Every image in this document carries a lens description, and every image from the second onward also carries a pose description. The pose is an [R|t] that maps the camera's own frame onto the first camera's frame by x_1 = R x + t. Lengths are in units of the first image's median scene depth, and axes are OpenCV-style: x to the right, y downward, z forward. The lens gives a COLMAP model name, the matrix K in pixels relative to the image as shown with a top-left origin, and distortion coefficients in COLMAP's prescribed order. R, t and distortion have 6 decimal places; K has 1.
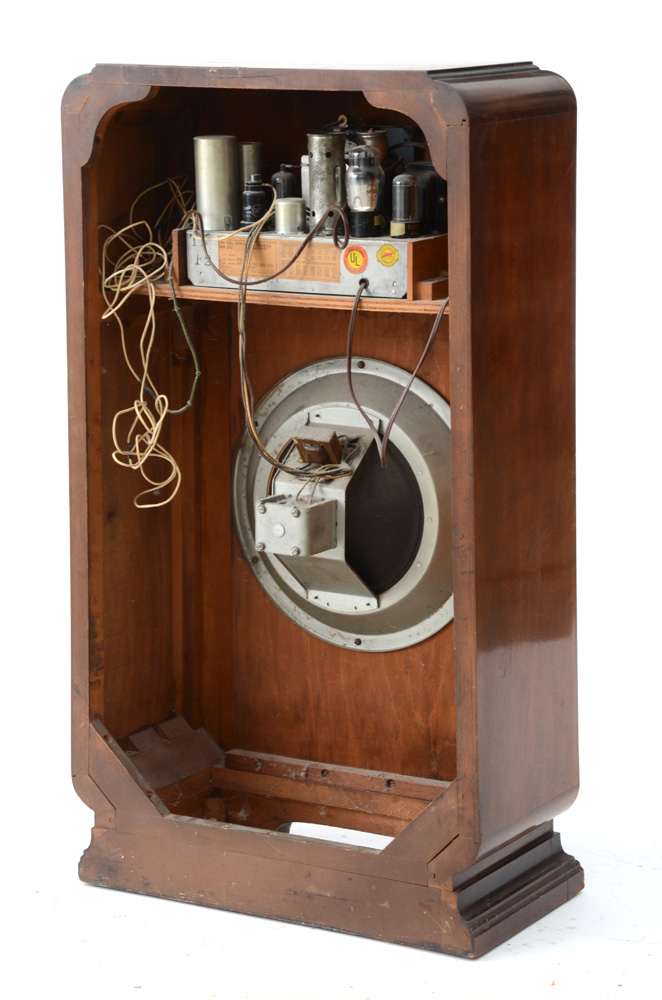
lens RADIAL K [[2807.6, 0, 331.0], [0, 2807.6, 500.0], [0, 0, 1]] dist [0.698051, 1.187255]
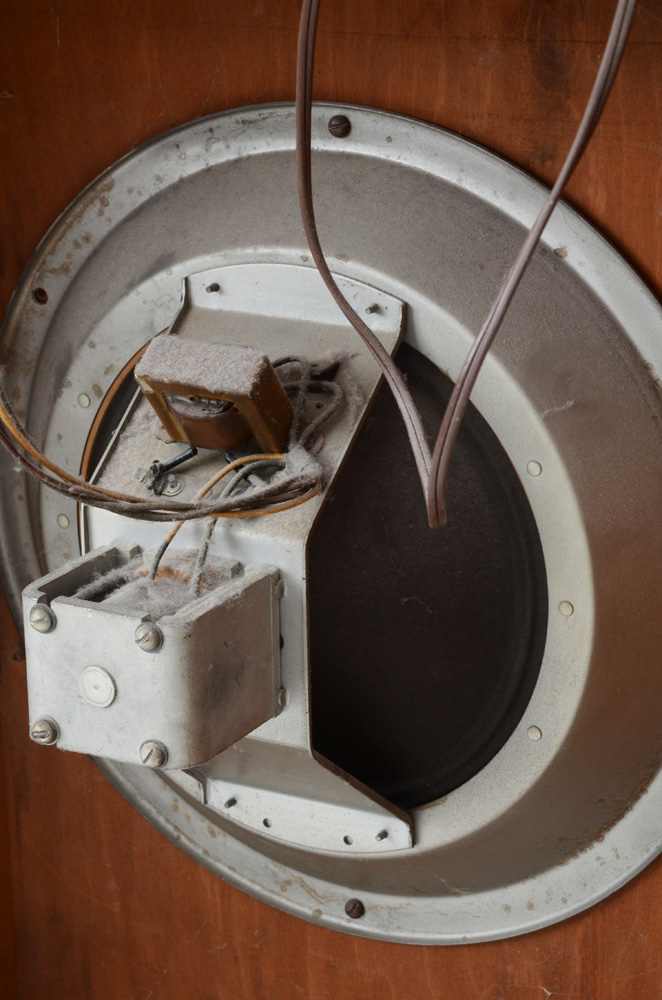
lens RADIAL K [[2807.6, 0, 331.0], [0, 2807.6, 500.0], [0, 0, 1]] dist [0.698051, 1.187255]
pose [[0.999324, -0.034997, 0.011261, 0.004429], [0.033083, 0.989639, 0.139713, -0.051437], [-0.016034, -0.139246, 0.990128, 0.666657]]
